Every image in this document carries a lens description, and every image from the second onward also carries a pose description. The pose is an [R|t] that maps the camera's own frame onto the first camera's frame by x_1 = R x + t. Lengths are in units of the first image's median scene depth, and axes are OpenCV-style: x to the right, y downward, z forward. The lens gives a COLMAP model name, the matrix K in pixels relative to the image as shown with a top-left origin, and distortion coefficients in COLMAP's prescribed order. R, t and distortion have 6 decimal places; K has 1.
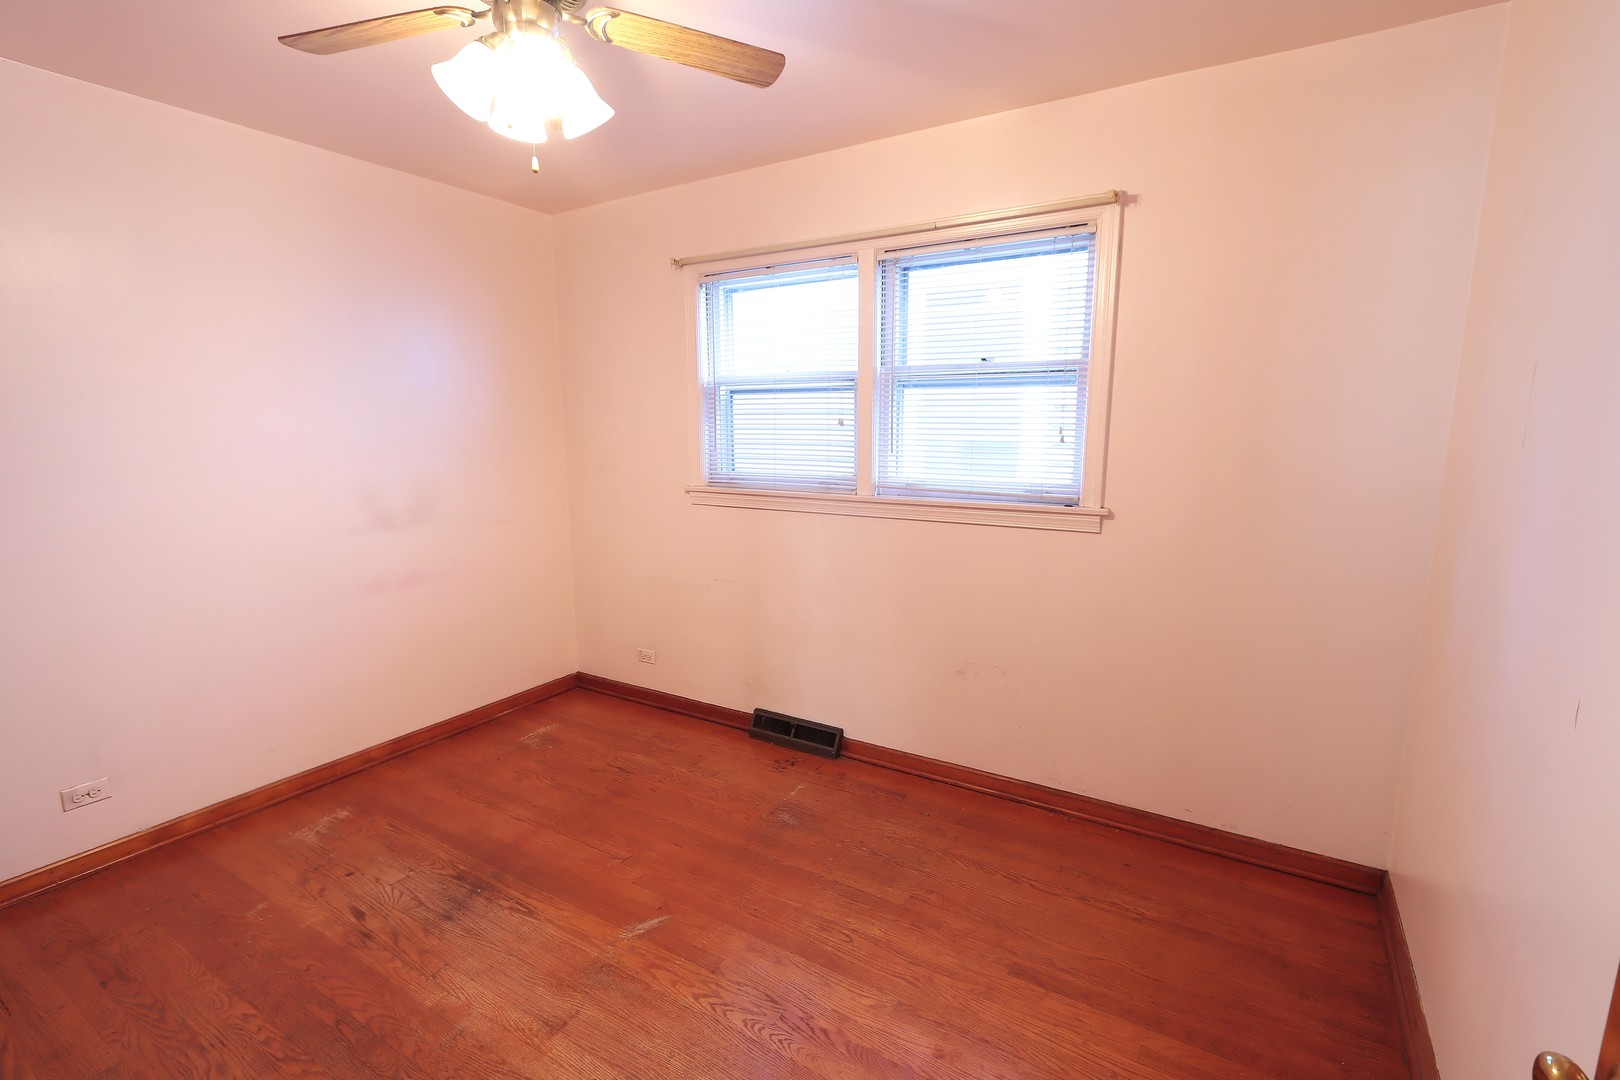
lens RADIAL K [[739.7, 0, 807.0], [0, 739.7, 557.0], [0, 0, 1]] dist [0.003493, -0.002959]
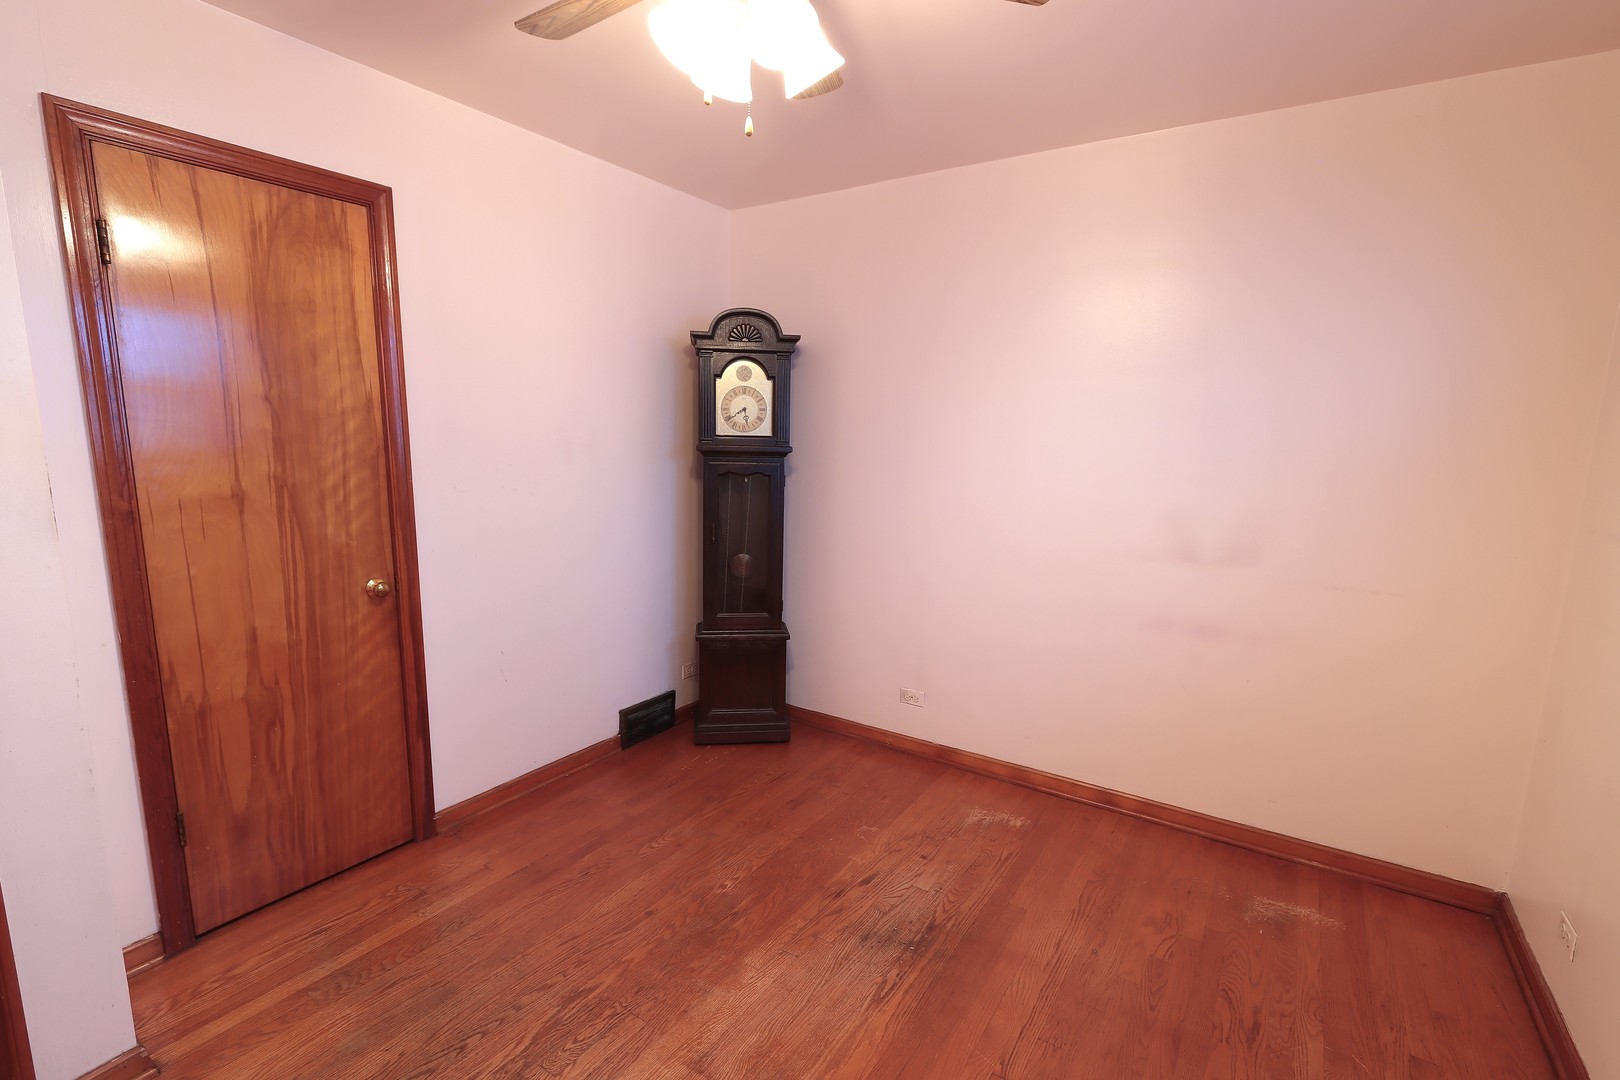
lens RADIAL K [[739.7, 0, 807.0], [0, 739.7, 557.0], [0, 0, 1]] dist [0.003493, -0.002959]
pose [[-0.025854, 0.176130, -0.984027, 0.332216], [-0.201692, 0.963194, 0.177701, -0.131401], [0.979108, 0.203064, 0.010621, 0.695577]]
